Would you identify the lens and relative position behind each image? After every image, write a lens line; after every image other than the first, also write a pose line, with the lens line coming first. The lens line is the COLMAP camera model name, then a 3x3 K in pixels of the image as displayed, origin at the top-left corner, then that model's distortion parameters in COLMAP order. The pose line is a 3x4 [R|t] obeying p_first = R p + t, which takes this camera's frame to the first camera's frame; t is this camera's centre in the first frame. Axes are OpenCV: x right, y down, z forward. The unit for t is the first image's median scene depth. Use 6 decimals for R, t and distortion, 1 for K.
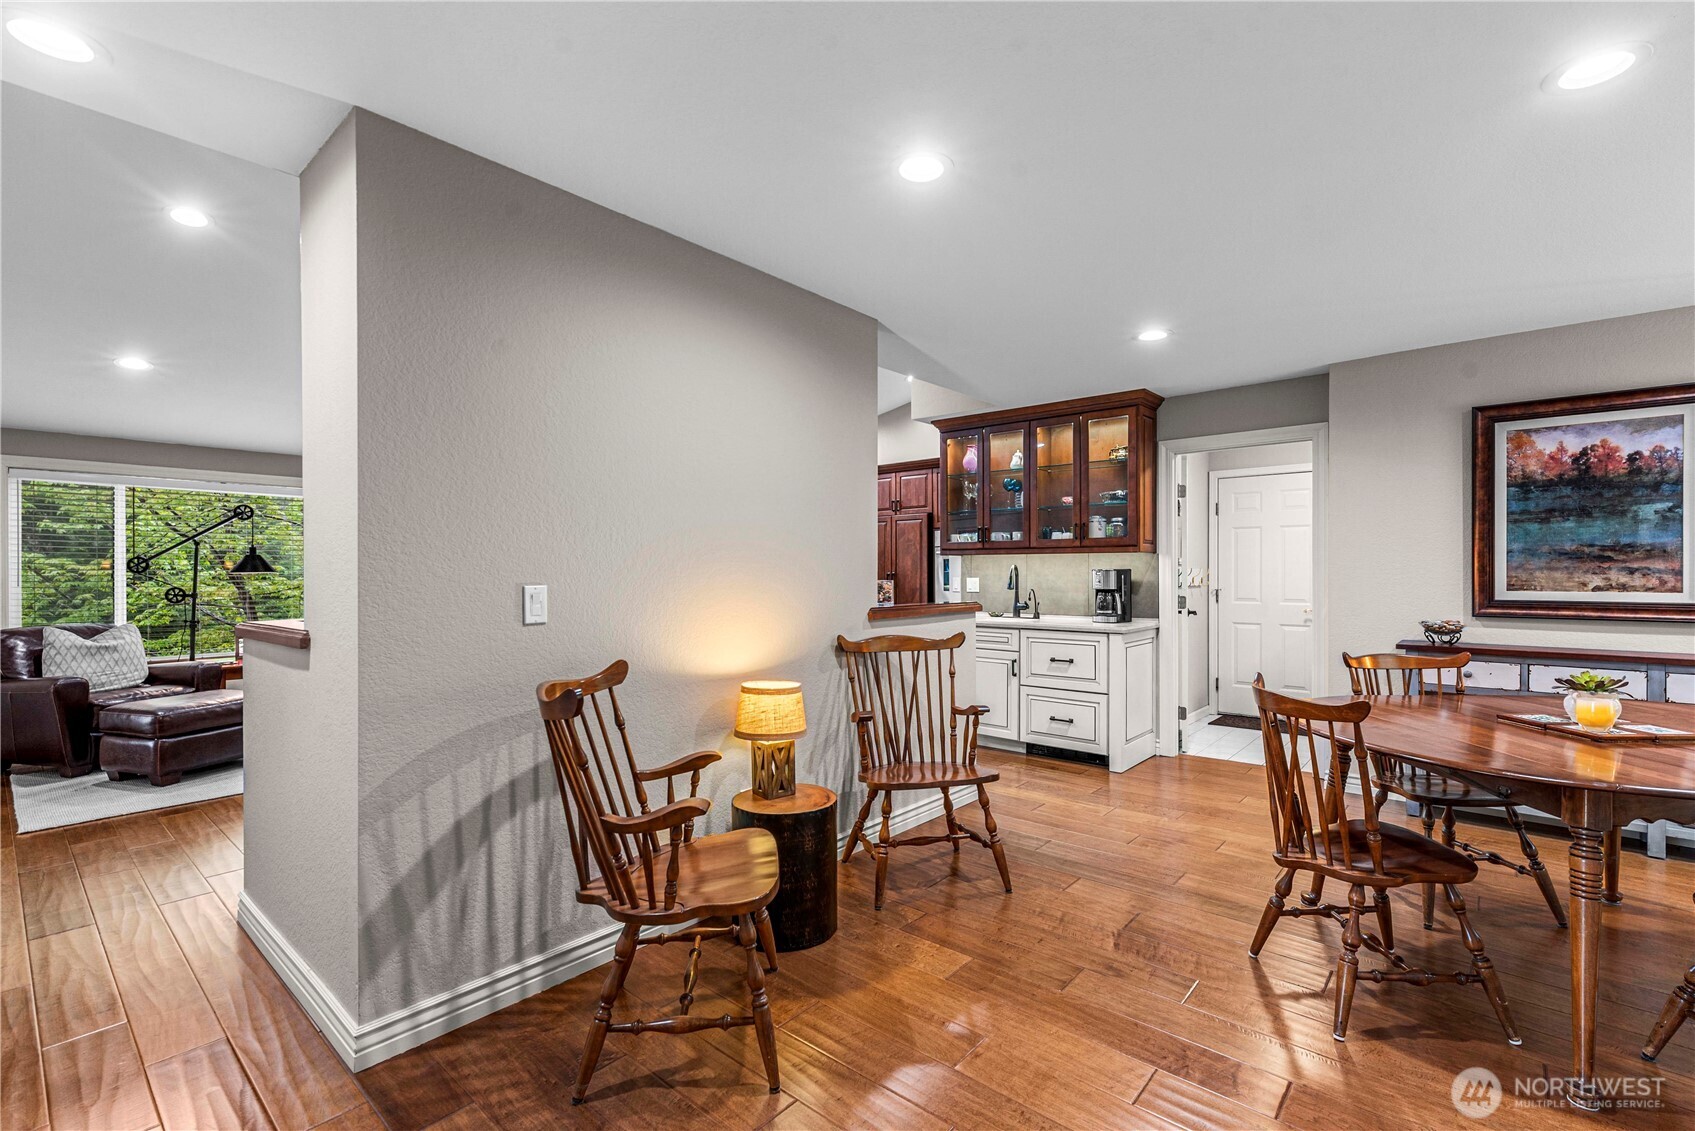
lens RADIAL K [[751.8, 0, 858.1], [0, 751.8, 570.9], [0, 0, 1]] dist [0.005135, 0.000223]
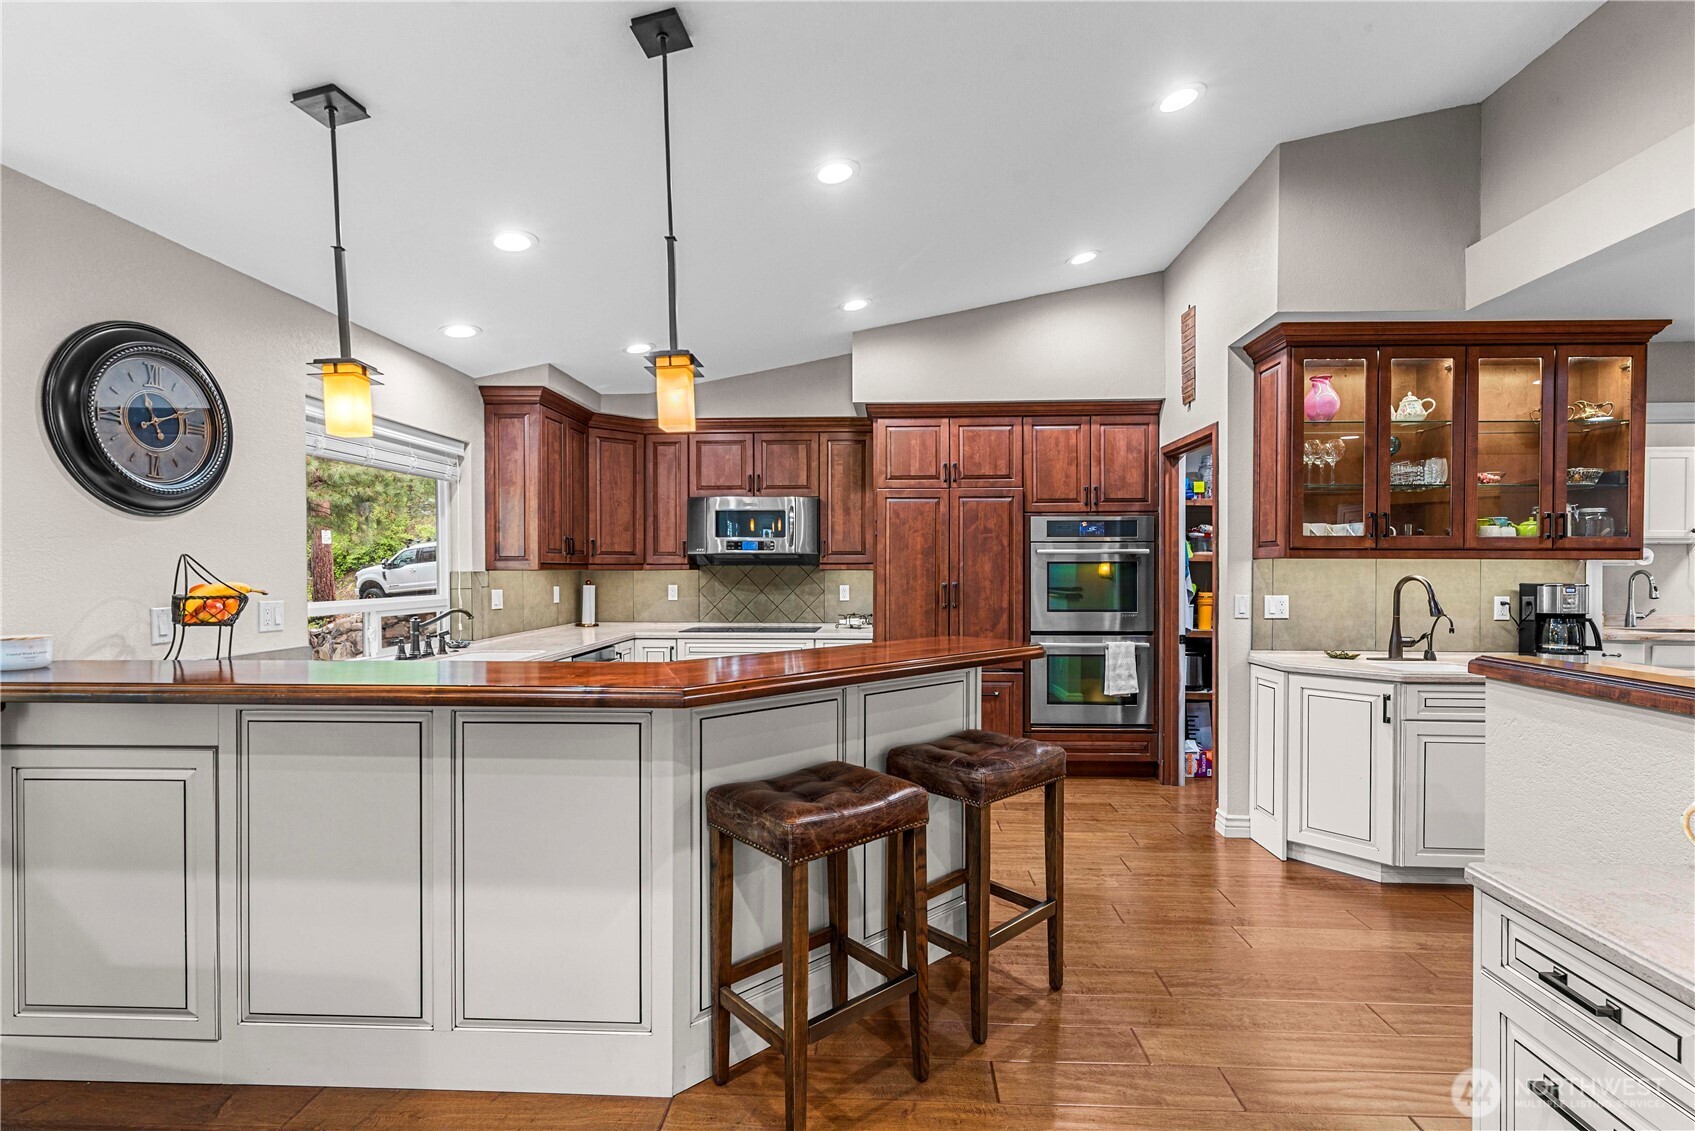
lens RADIAL K [[764.9, 0, 856.1], [0, 764.9, 574.5], [0, 0, 1]] dist [-0.001138, 0.000033]
pose [[0.788241, -0.002452, 0.615361, -0.609523], [-0.003204, 0.999962, 0.008089, -0.014042], [-0.615358, -0.008347, 0.788204, 0.873287]]
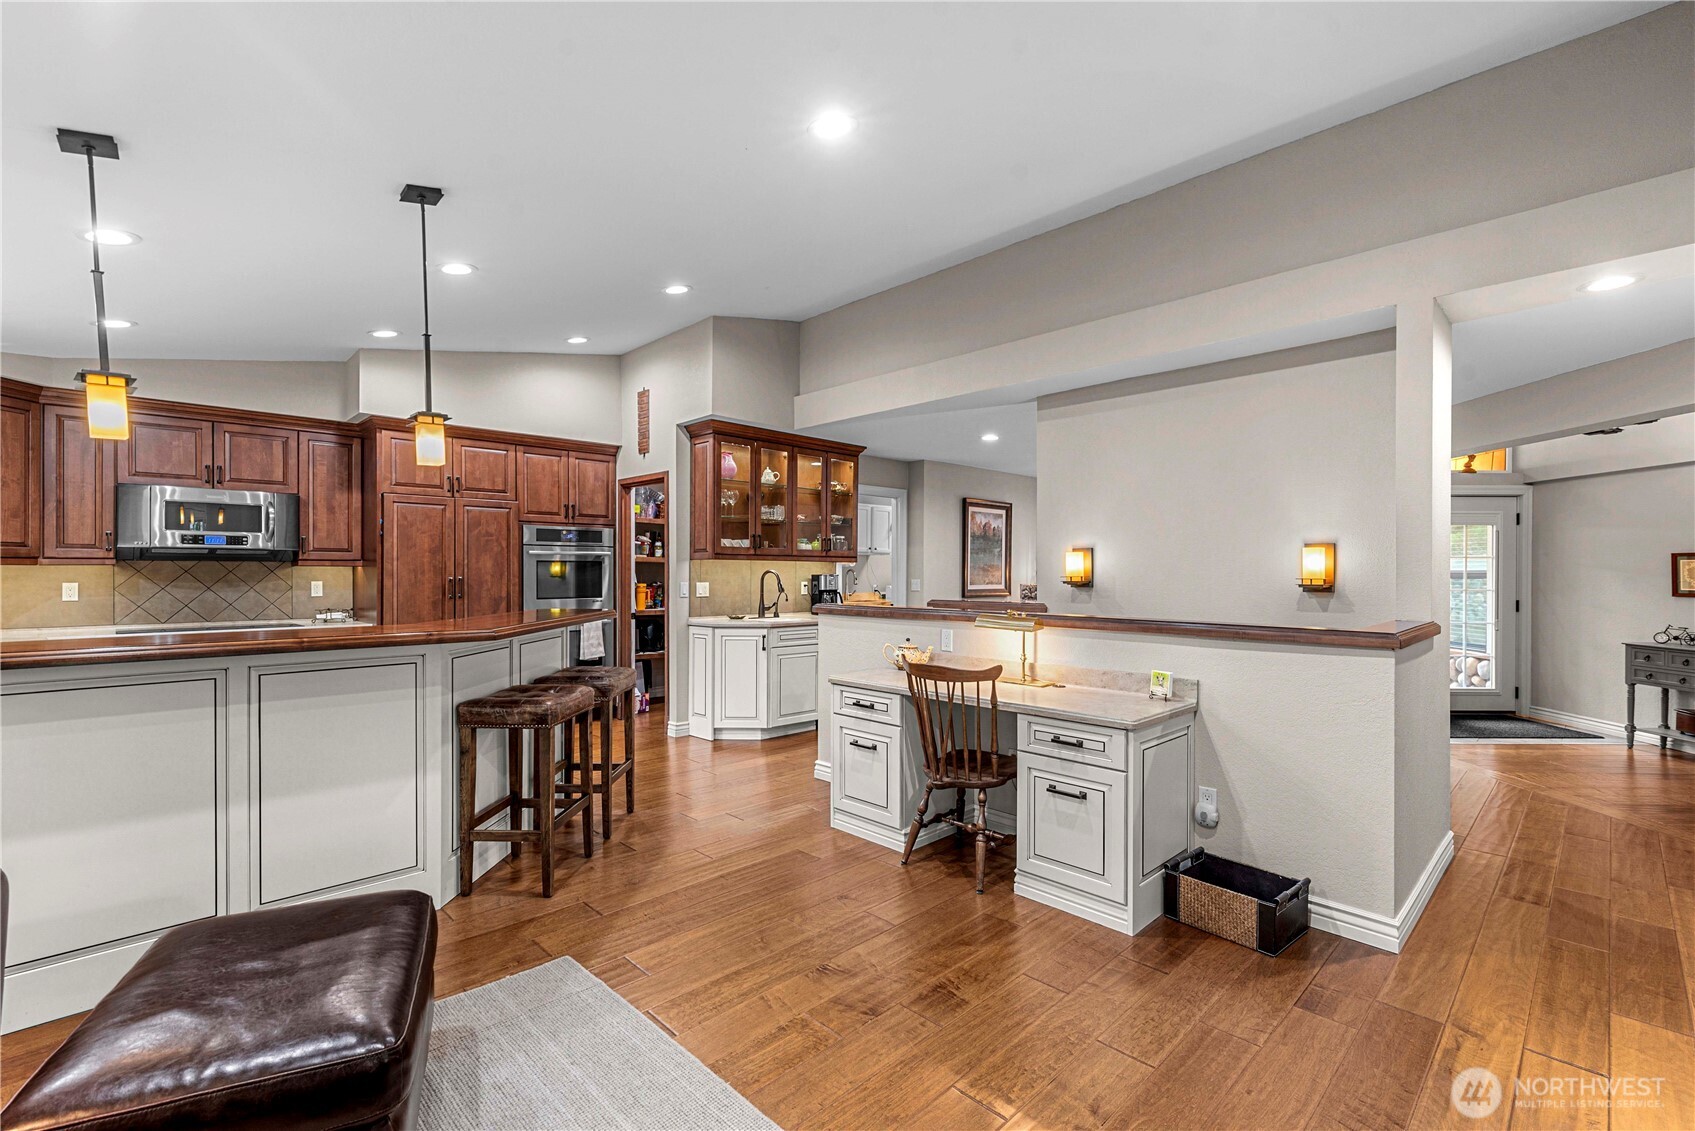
lens RADIAL K [[751.8, 0, 853.2], [0, 751.8, 573.4], [0, 0, 1]] dist [0.005135, 0.000223]
pose [[0.085227, 0.000995, 0.996361, -0.992066], [-0.003776, 0.999993, -0.000676, -0.003217], [-0.996354, -0.003705, 0.085230, 0.870916]]
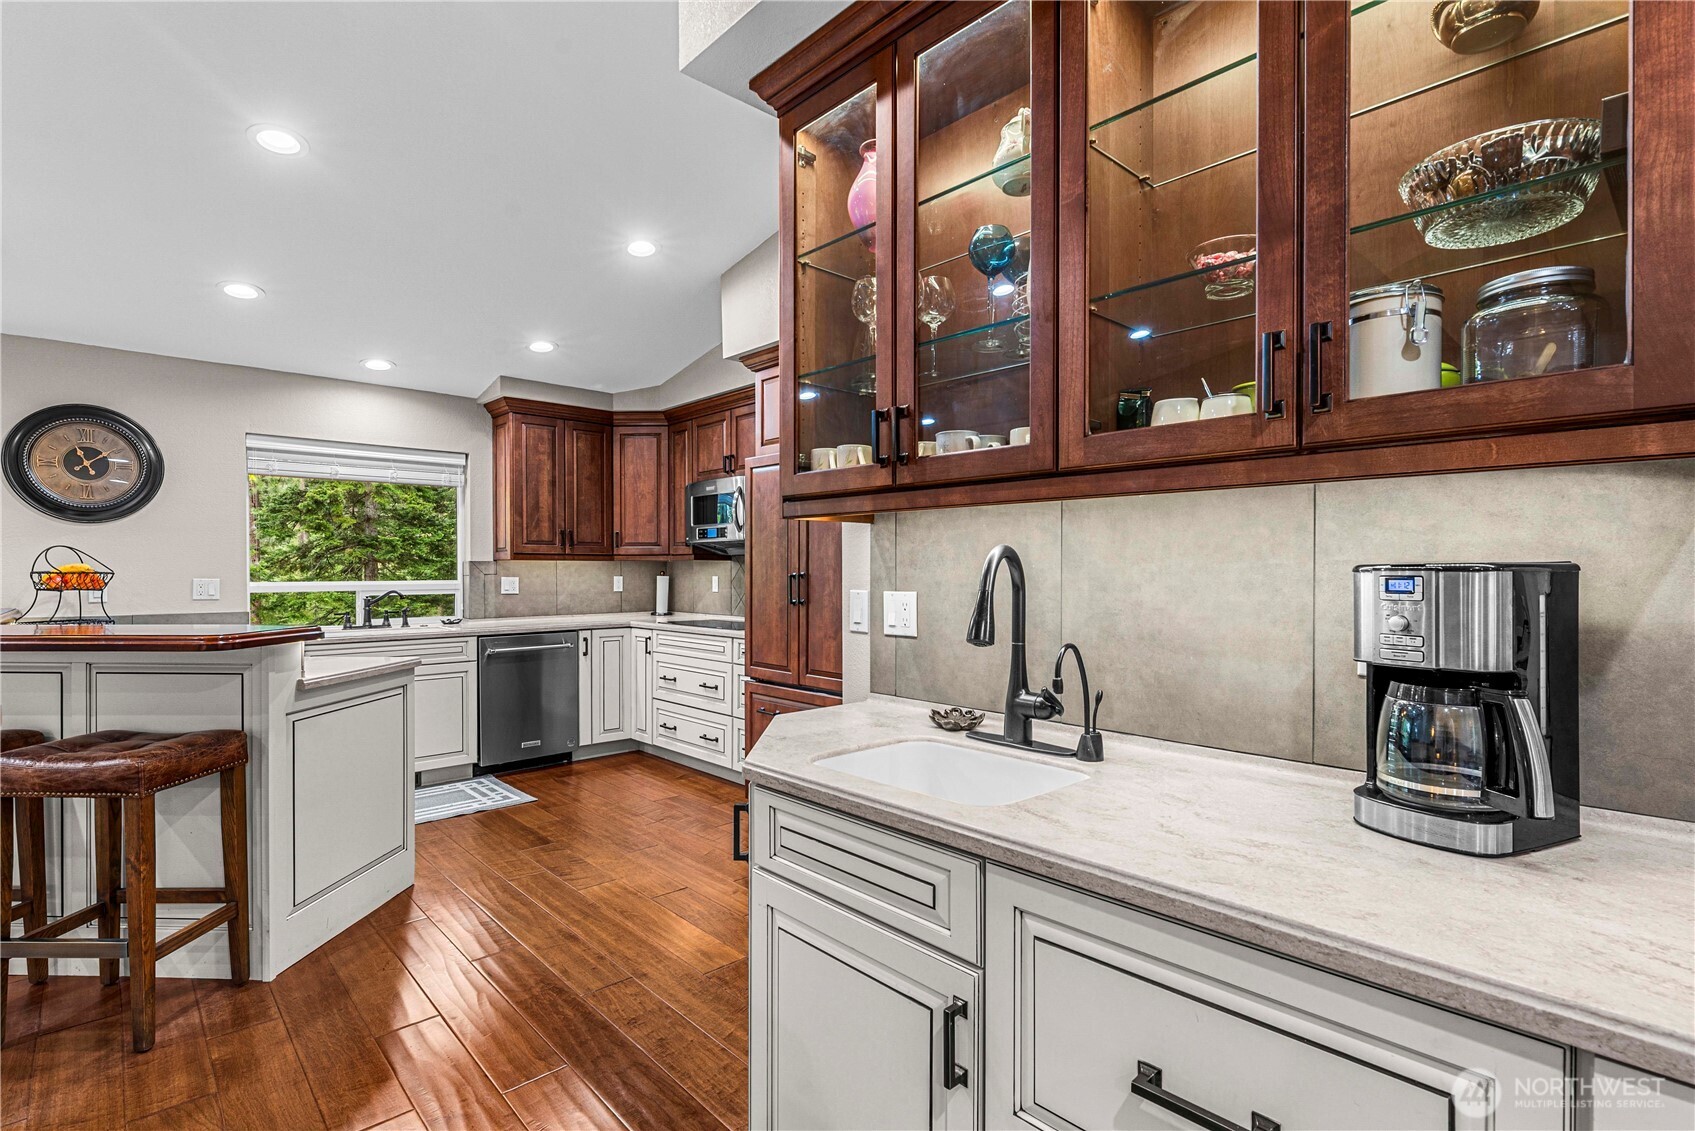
lens RADIAL K [[807.9, 0, 860.8], [0, 807.9, 569.1], [0, 0, 1]] dist [-0.004955, -0.000469]
pose [[0.994372, 0.000968, -0.105944, 0.209384], [-0.000787, 0.999998, 0.001746, -0.000658], [0.105946, -0.001653, 0.994371, 0.798972]]
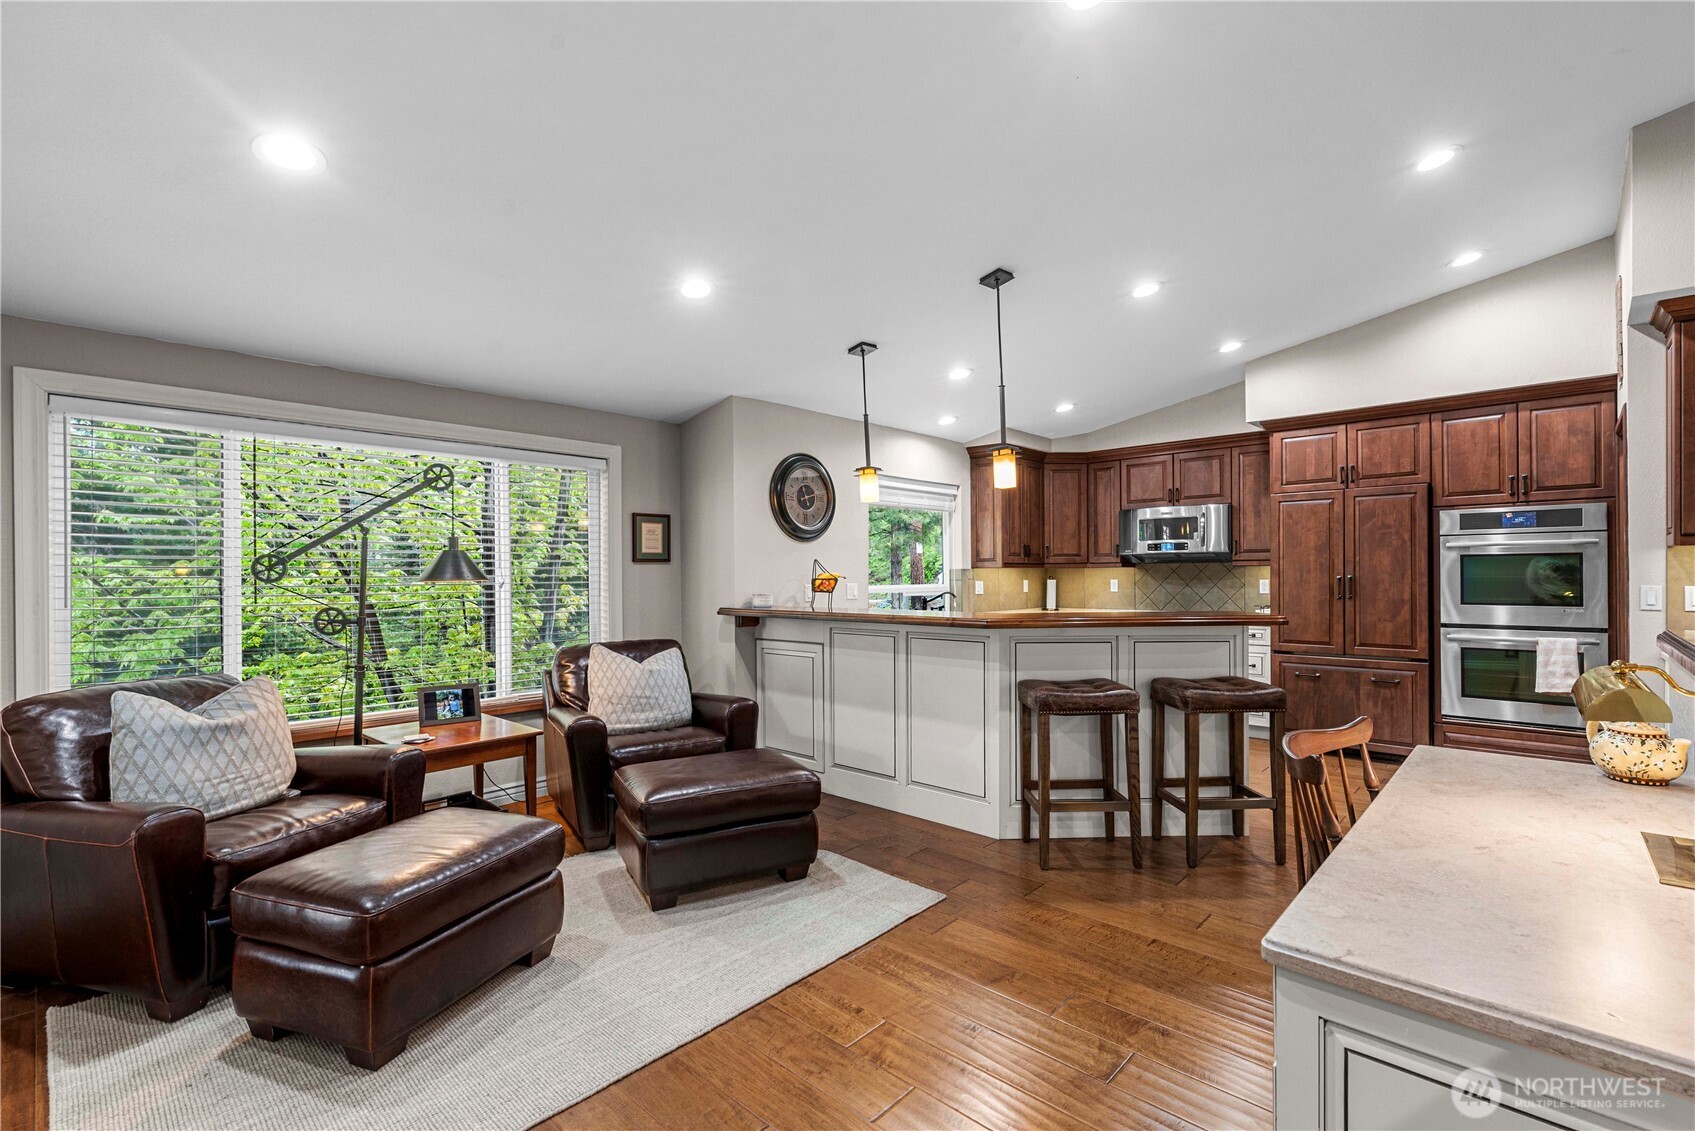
lens RADIAL K [[751.8, 0, 859.2], [0, 751.8, 574.5], [0, 0, 1]] dist [0.005135, 0.000223]
pose [[0.999401, -0.003958, -0.034384, -0.554297], [0.004075, 0.999986, 0.003317, -0.004333], [0.034370, -0.003455, 0.999403, 0.507651]]
